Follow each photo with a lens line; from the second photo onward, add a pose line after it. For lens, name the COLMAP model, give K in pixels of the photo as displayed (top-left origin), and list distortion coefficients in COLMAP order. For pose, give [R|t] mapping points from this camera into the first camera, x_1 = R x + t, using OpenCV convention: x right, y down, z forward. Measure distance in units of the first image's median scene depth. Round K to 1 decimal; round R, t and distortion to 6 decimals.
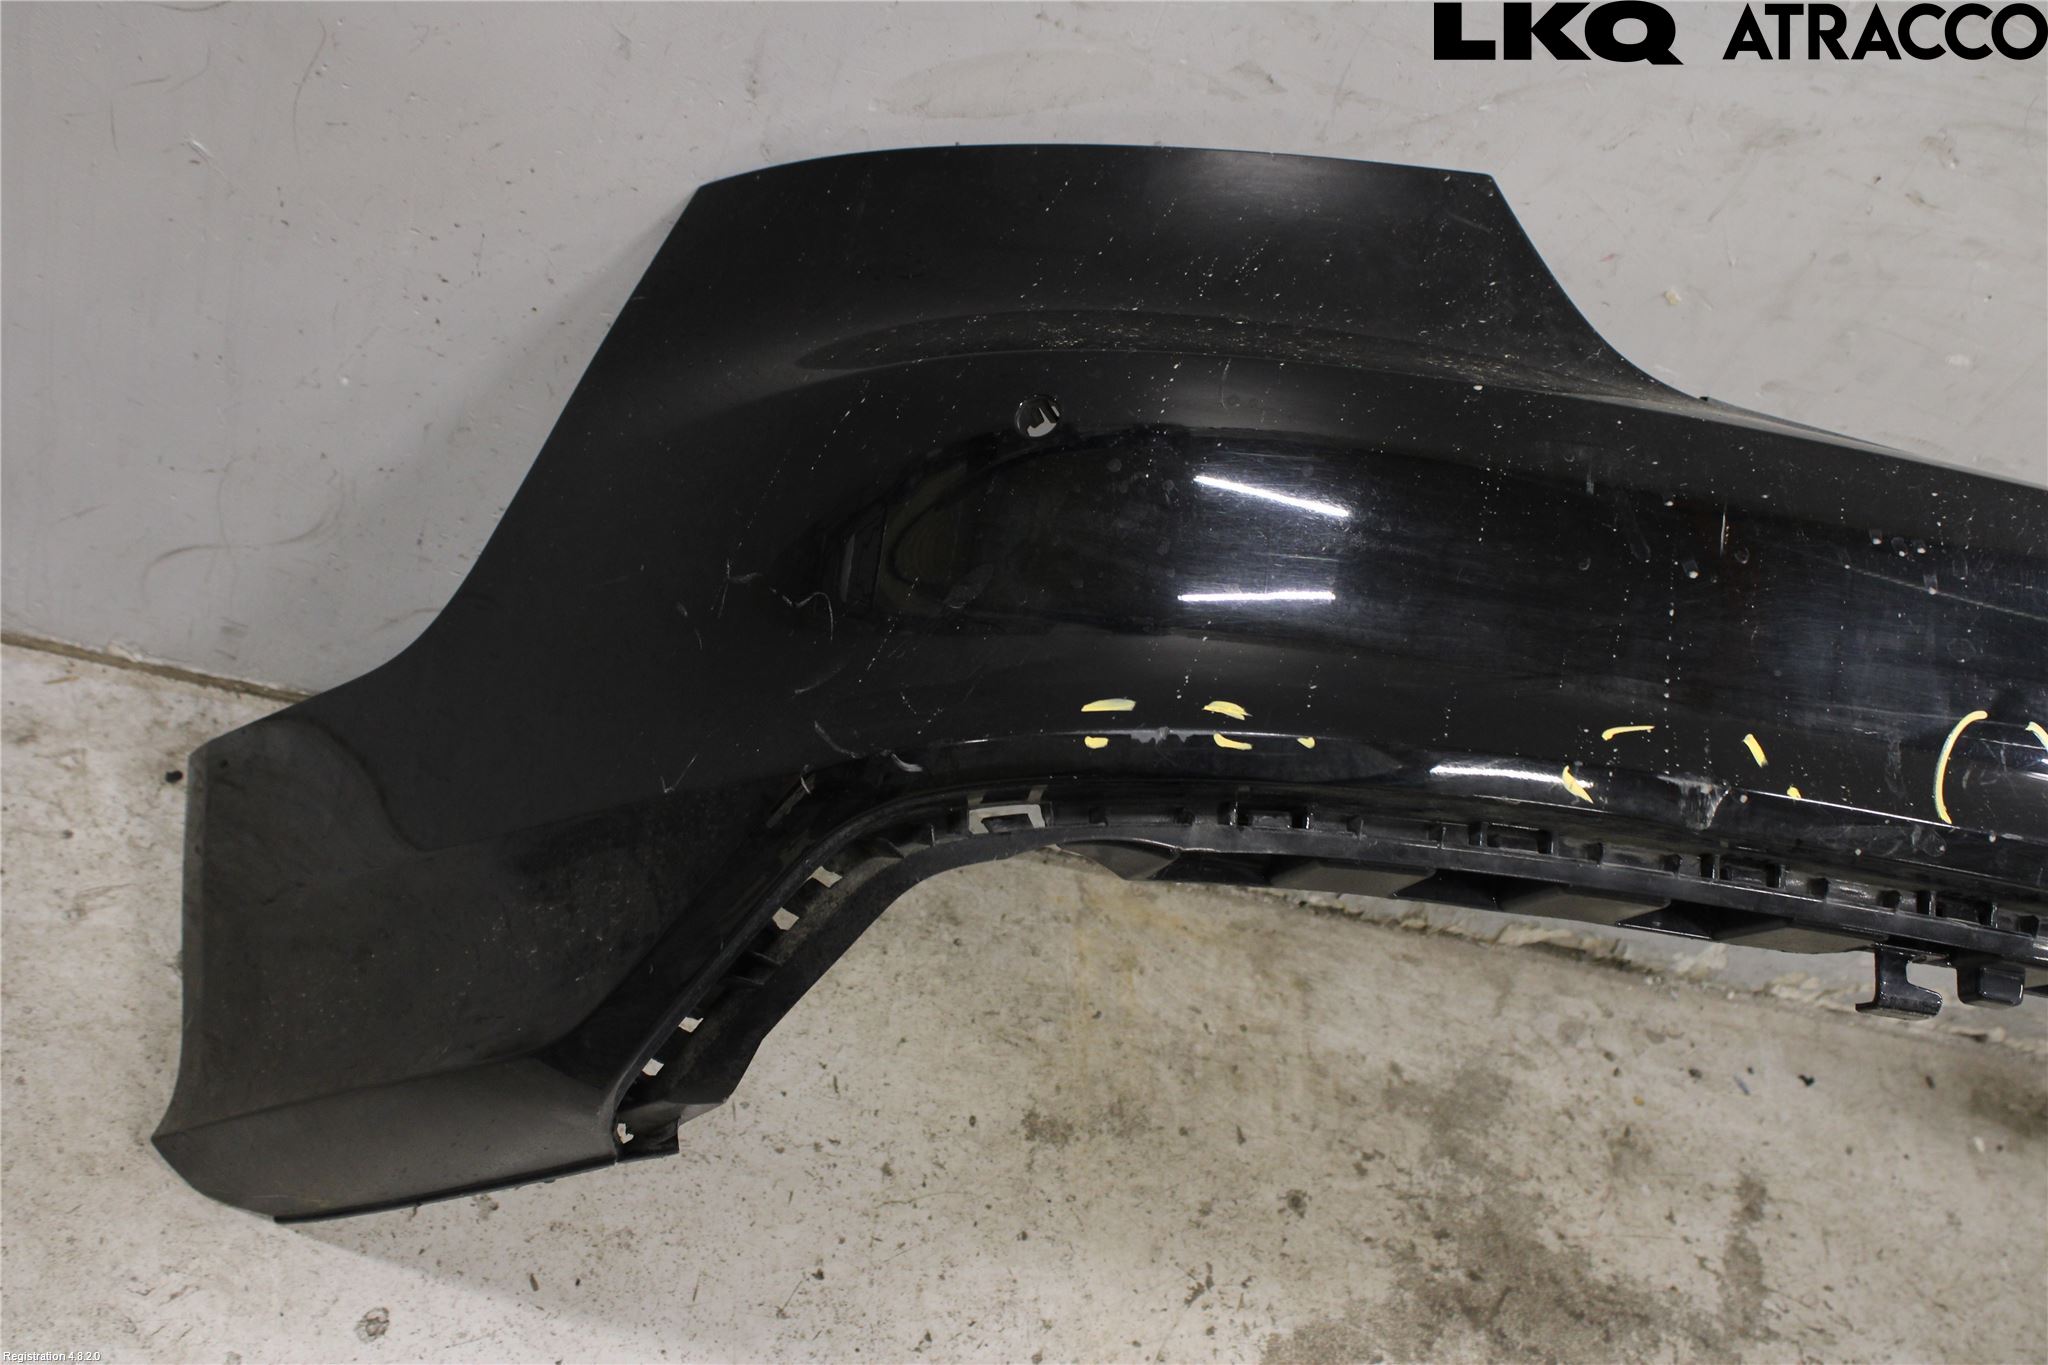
lens RADIAL K [[2531.5, 0, 1022.6], [0, 2531.5, 695.8], [0, 0, 1]] dist [-0.057280, 0.000000]
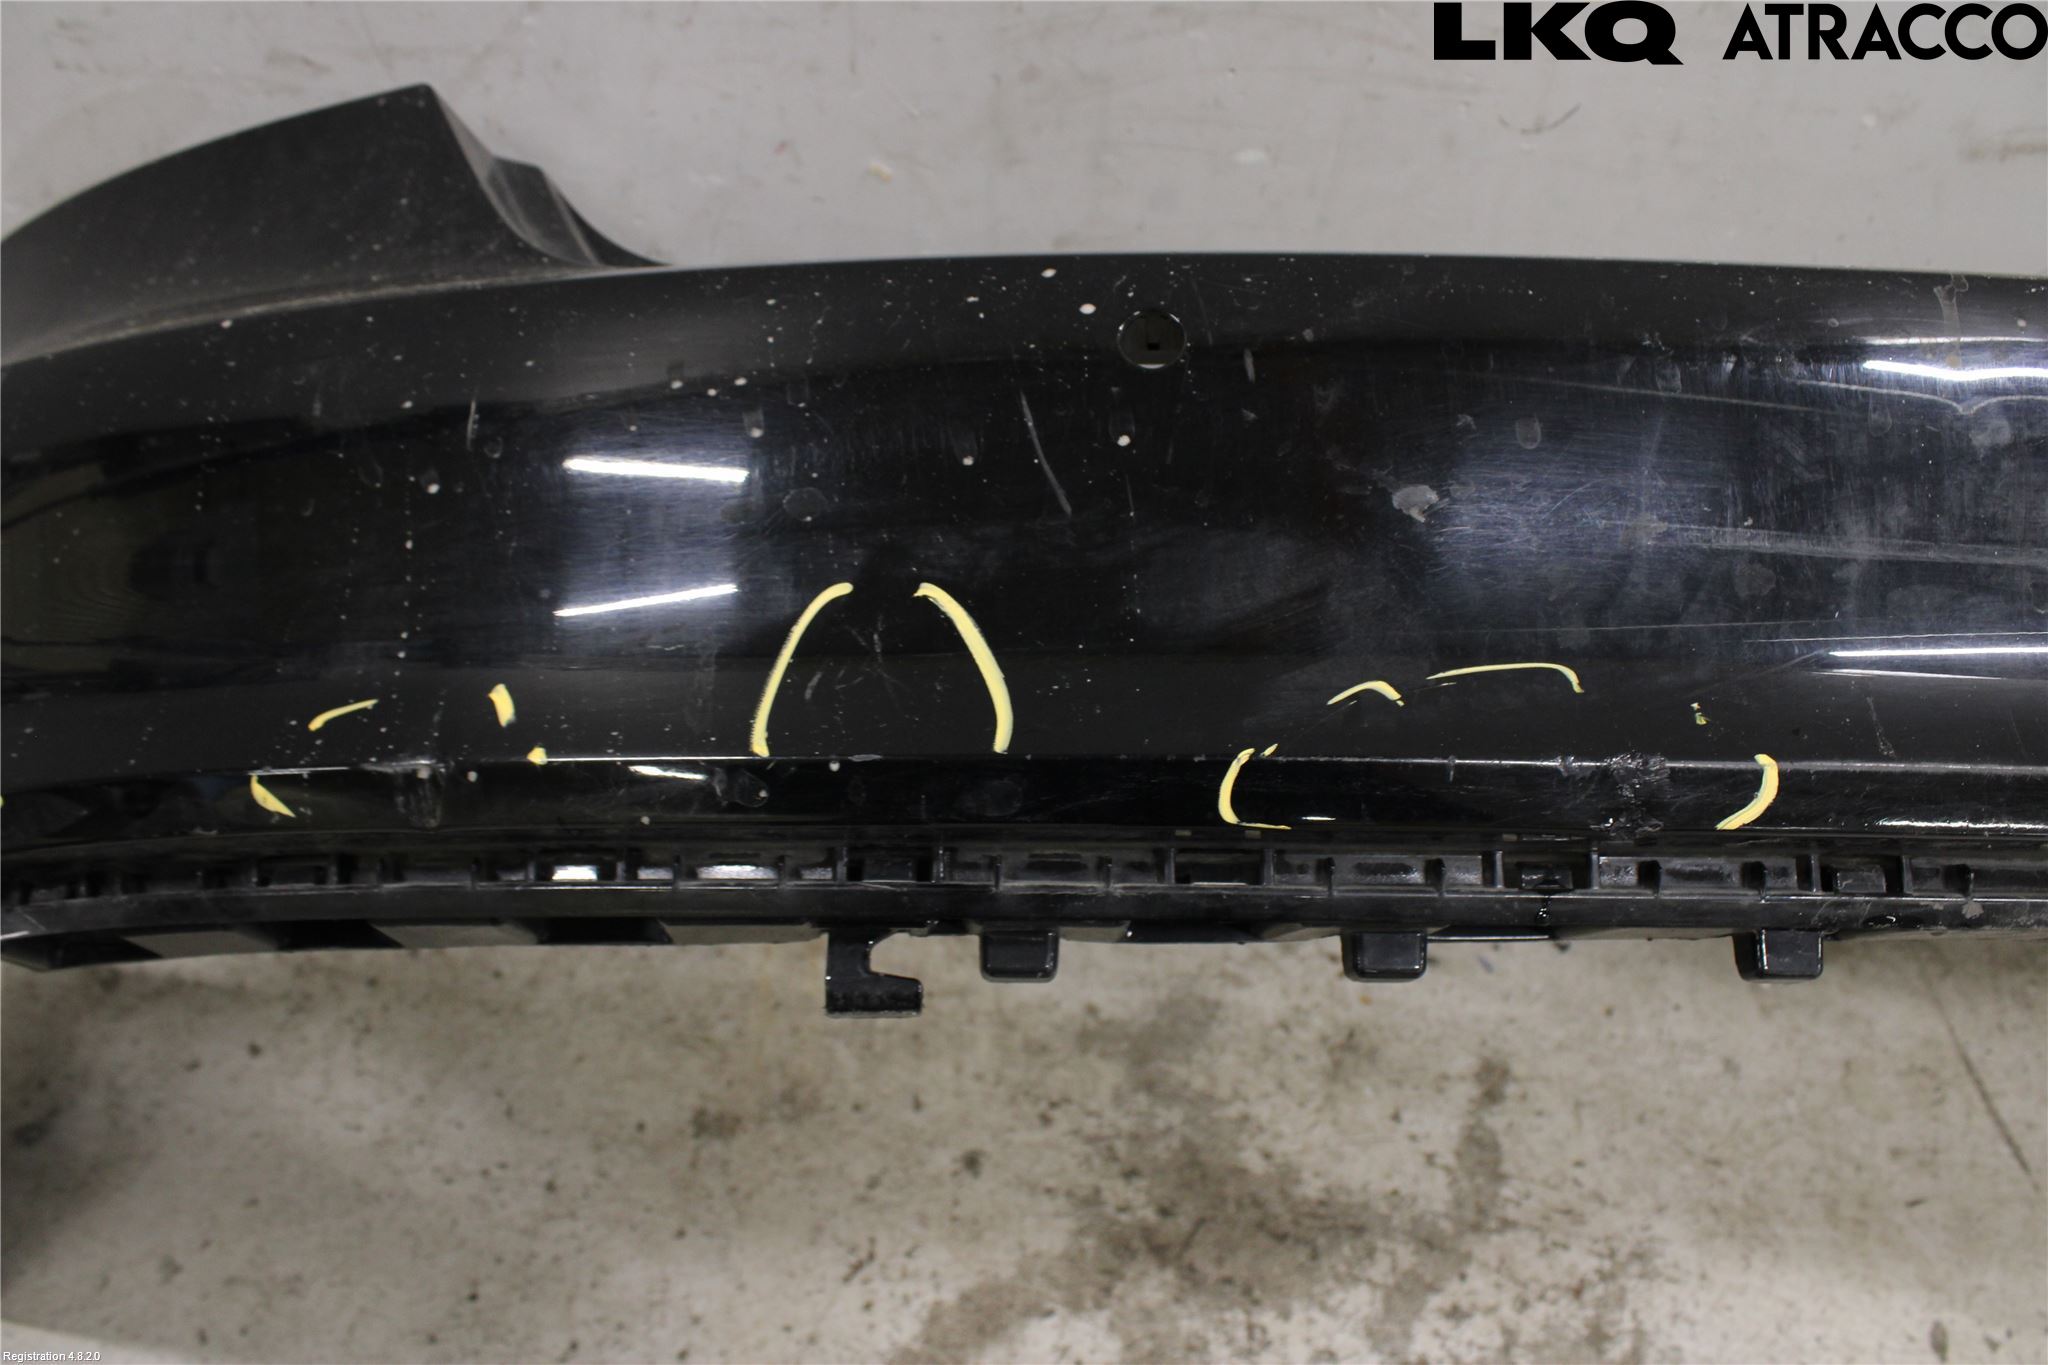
lens RADIAL K [[1781.8, 0, 1040.0], [0, 1781.8, 704.5], [0, 0, 1]] dist [-0.182184, 0.160588]
pose [[0.950837, -0.186367, -0.247339, 0.348606], [0.189140, 0.981868, -0.012722, 0.035406], [0.245225, -0.034685, 0.968845, 0.336216]]
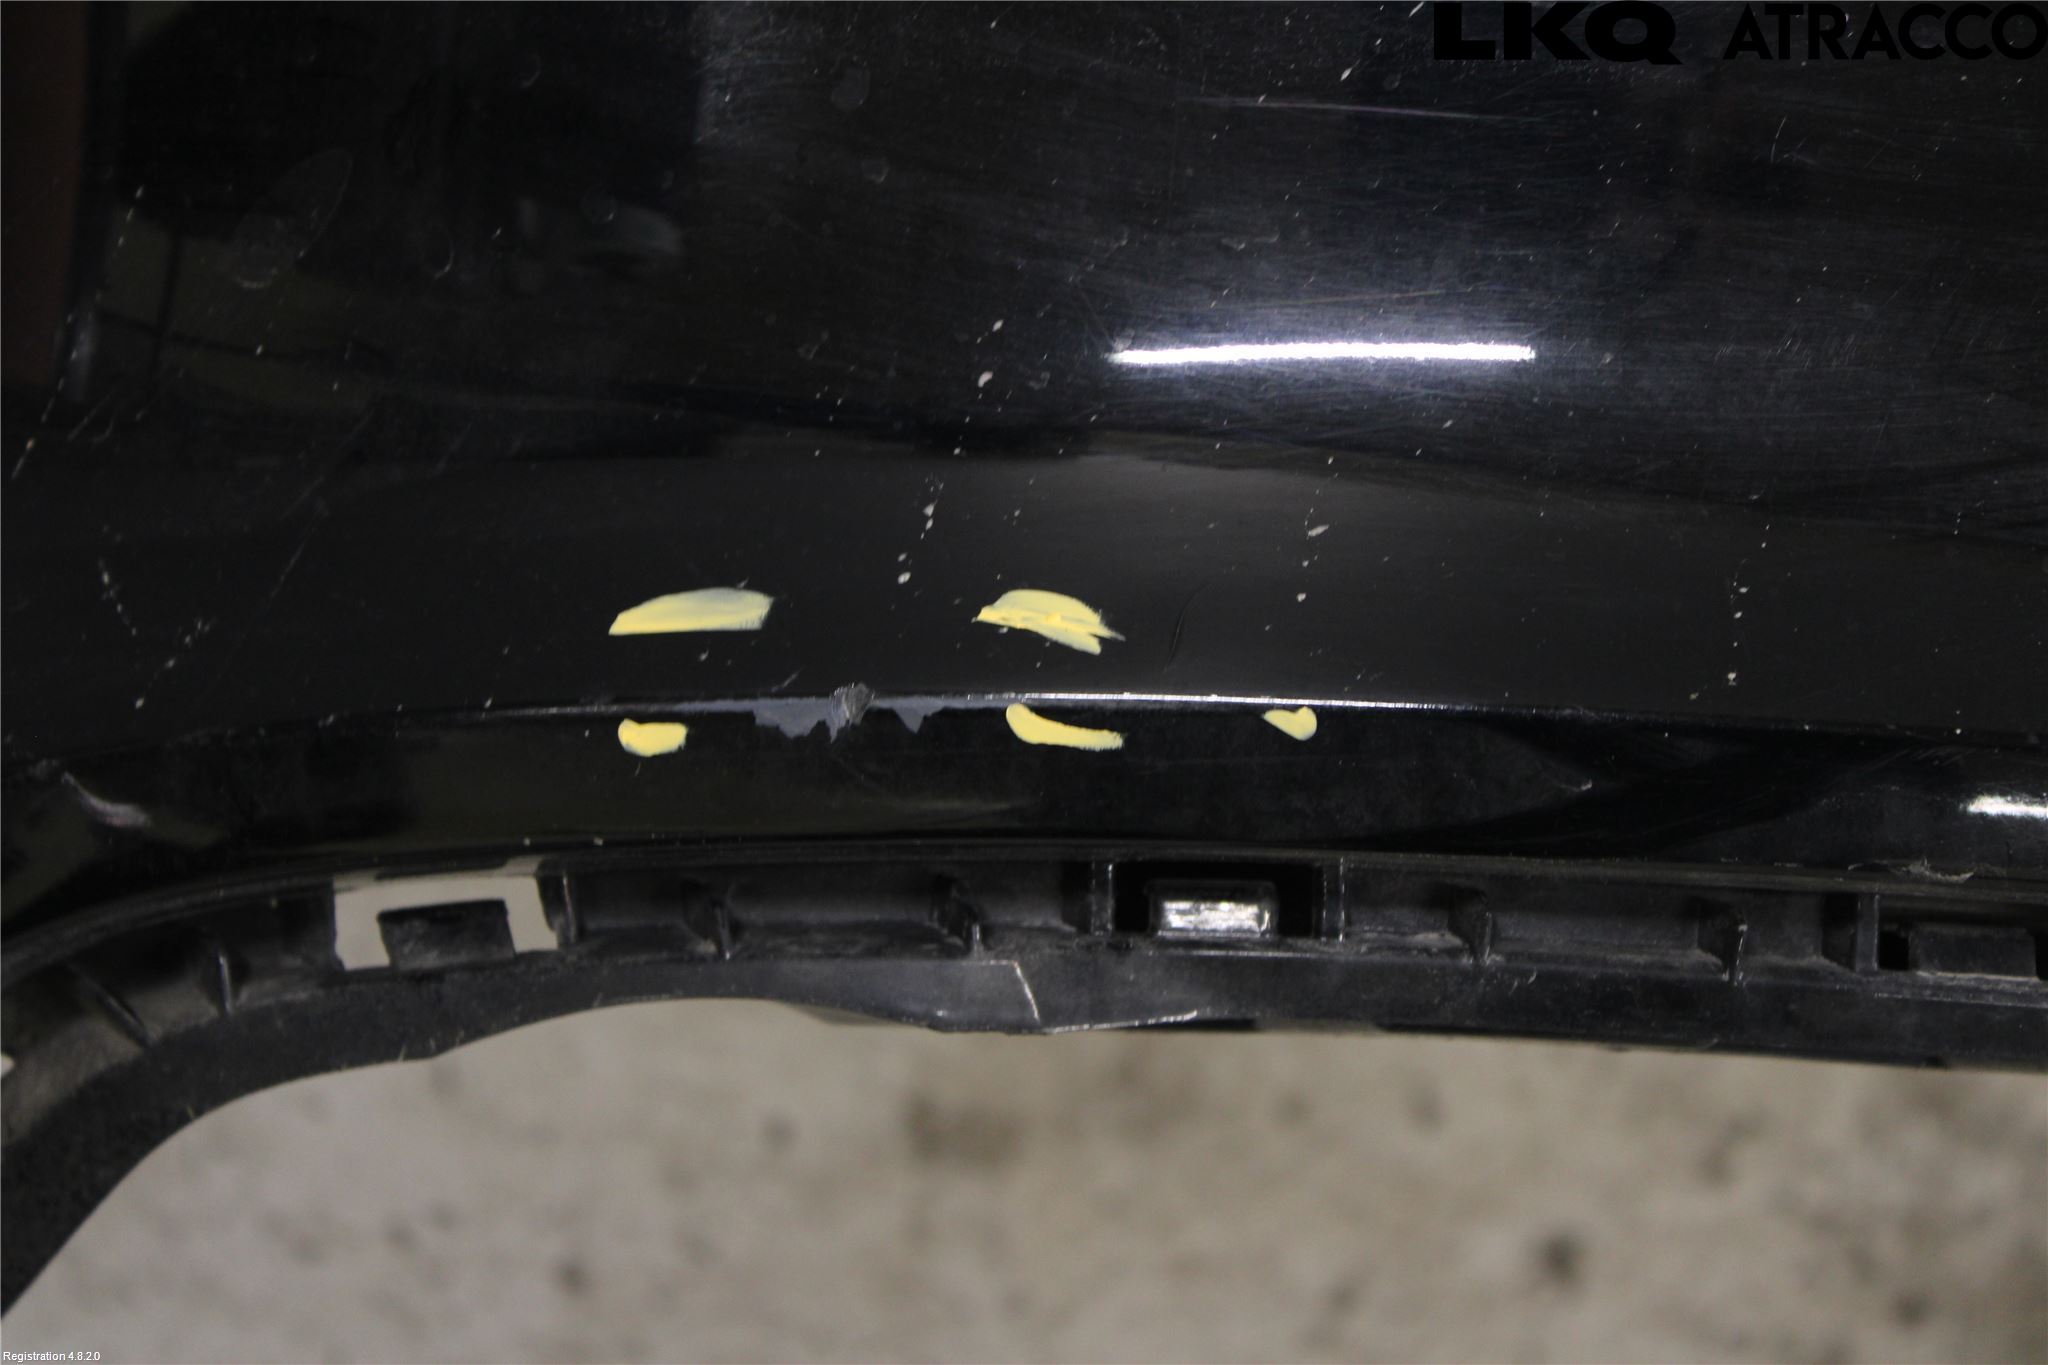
lens RADIAL K [[4609.4, 0, 1020.6], [0, 4609.4, 685.5], [0, 0, 1]] dist [0.122244, 0.000000]
pose [[0.997274, -0.046590, -0.057224, 0.067848], [0.057976, 0.974447, 0.217007, -0.070098], [0.045651, -0.219733, 0.974491, 0.260383]]
